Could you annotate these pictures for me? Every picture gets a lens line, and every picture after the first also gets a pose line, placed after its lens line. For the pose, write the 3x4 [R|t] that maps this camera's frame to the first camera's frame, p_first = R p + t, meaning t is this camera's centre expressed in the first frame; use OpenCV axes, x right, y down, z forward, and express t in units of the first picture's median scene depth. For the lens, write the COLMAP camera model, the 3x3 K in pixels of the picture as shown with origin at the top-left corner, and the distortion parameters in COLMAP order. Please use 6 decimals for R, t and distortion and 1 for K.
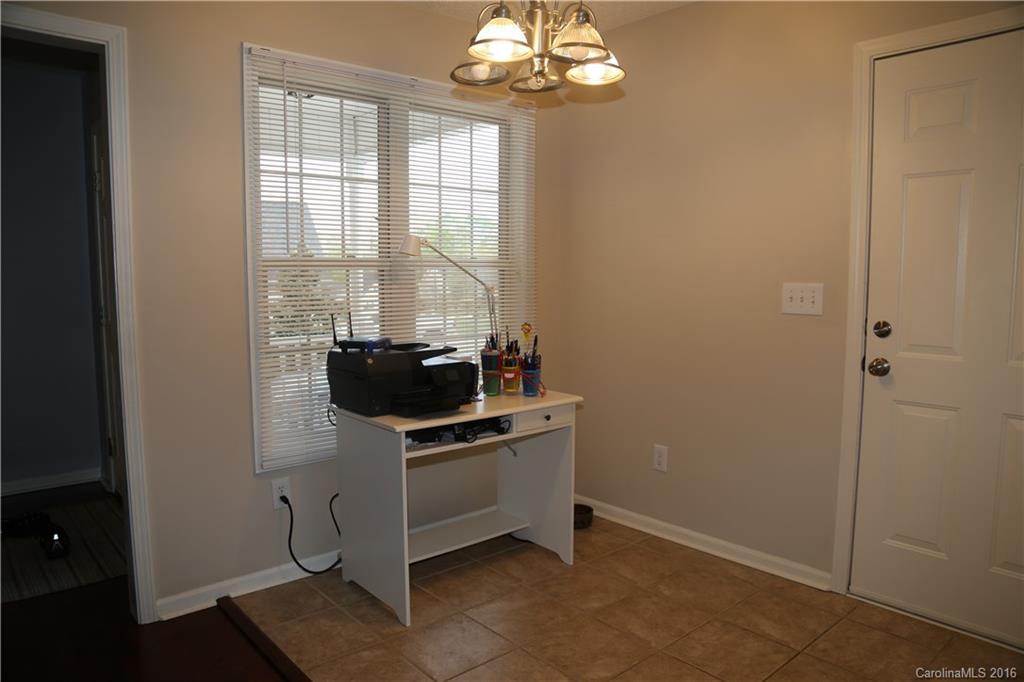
lens RADIAL K [[704.4, 0, 511.9], [0, 704.4, 340.9], [0, 0, 1]] dist [-0.052265, 0.008501]
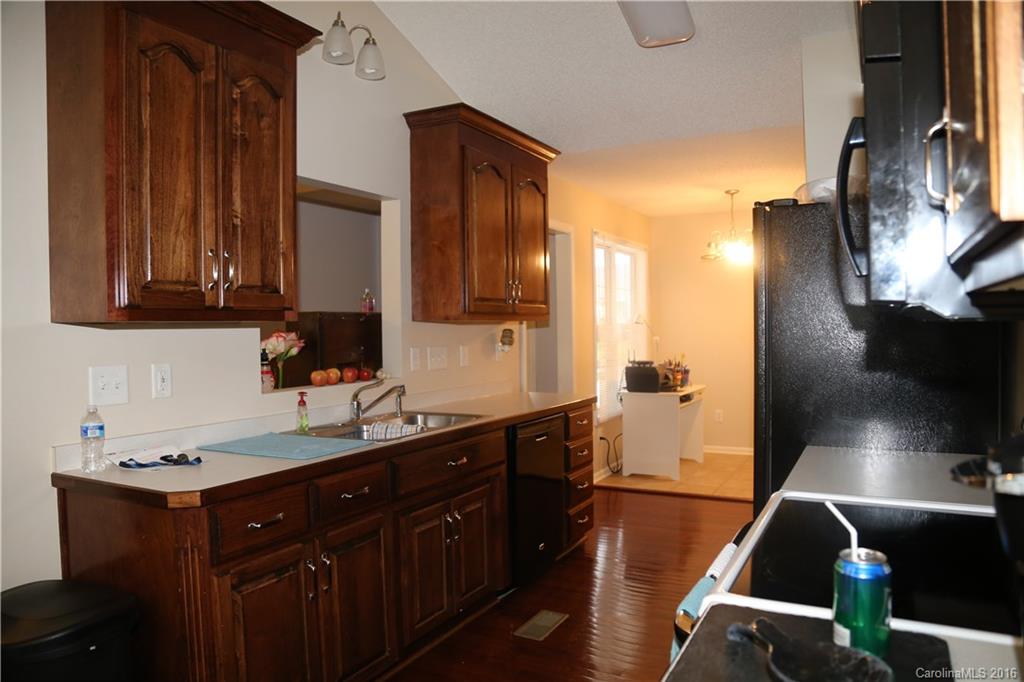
lens RADIAL K [[704.4, 0, 512.1], [0, 704.4, 337.1], [0, 0, 1]] dist [-0.052265, 0.008501]
pose [[0.928664, -0.008003, 0.370836, -1.431027], [0.036982, 0.996783, -0.071100, 0.069648], [-0.369075, 0.079742, 0.925973, -0.949283]]
